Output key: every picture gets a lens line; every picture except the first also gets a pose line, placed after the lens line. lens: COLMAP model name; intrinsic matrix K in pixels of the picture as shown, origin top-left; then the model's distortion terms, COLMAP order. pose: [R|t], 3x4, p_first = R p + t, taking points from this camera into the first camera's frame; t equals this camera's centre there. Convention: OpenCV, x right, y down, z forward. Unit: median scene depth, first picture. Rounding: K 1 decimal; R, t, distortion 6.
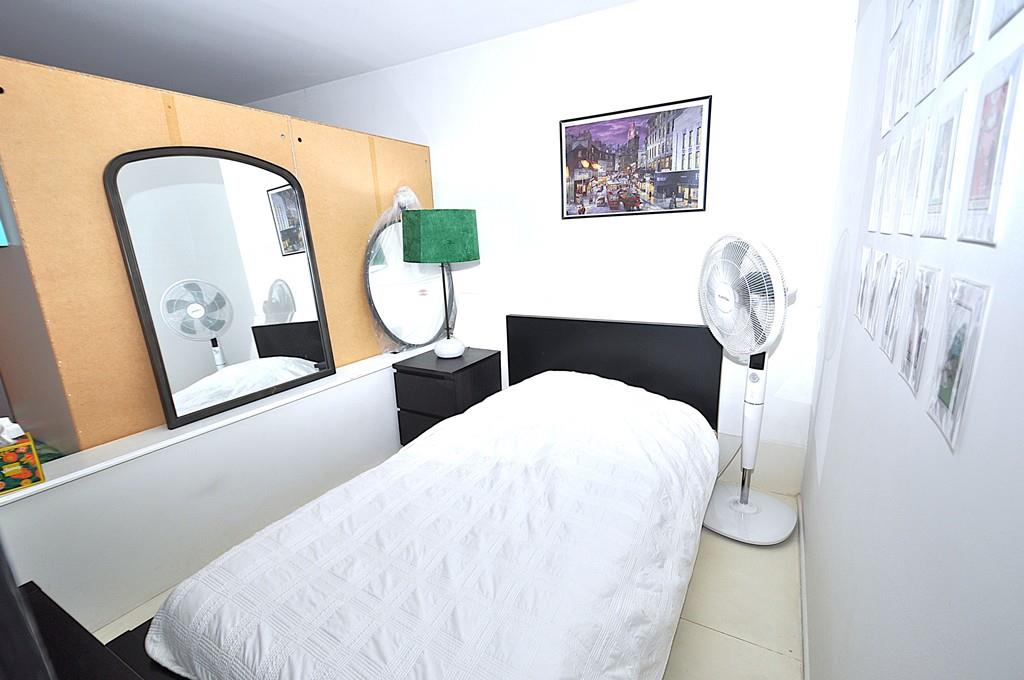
lens RADIAL K [[465.9, 0, 513.5], [0, 465.9, 357.1], [0, 0, 1]] dist [0.012235, -0.009944]
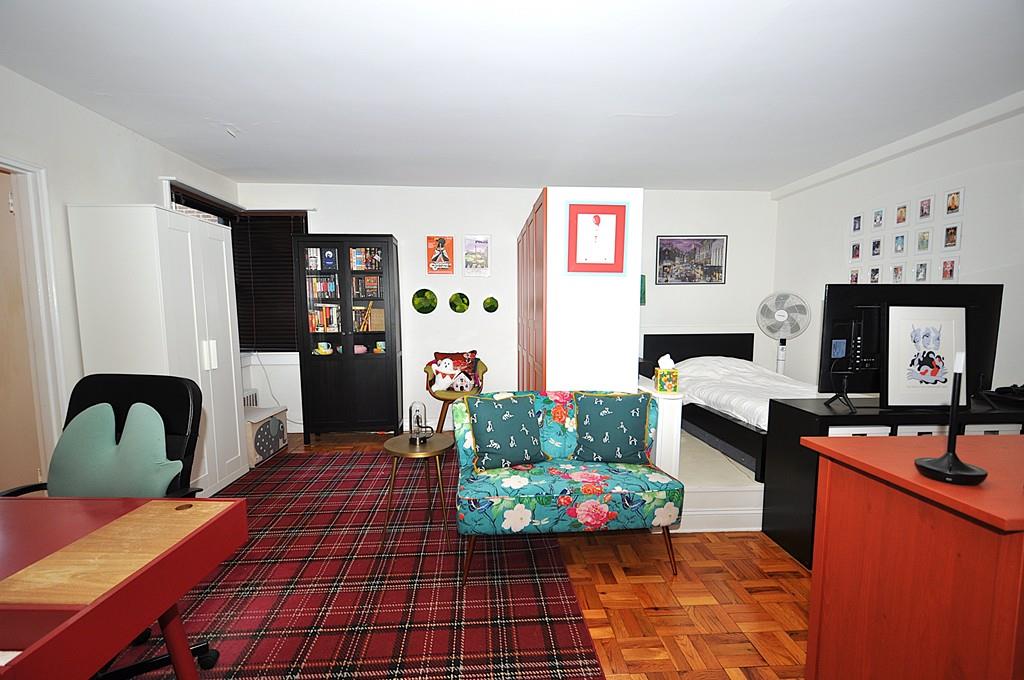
lens RADIAL K [[449.2, 0, 510.6], [0, 449.2, 354.7], [0, 0, 1]] dist [0.013366, -0.013299]
pose [[0.839393, -0.024277, 0.542982, -1.496939], [0.118250, 0.983229, -0.138841, 0.176597], [-0.530505, 0.180750, 0.828187, -0.145680]]
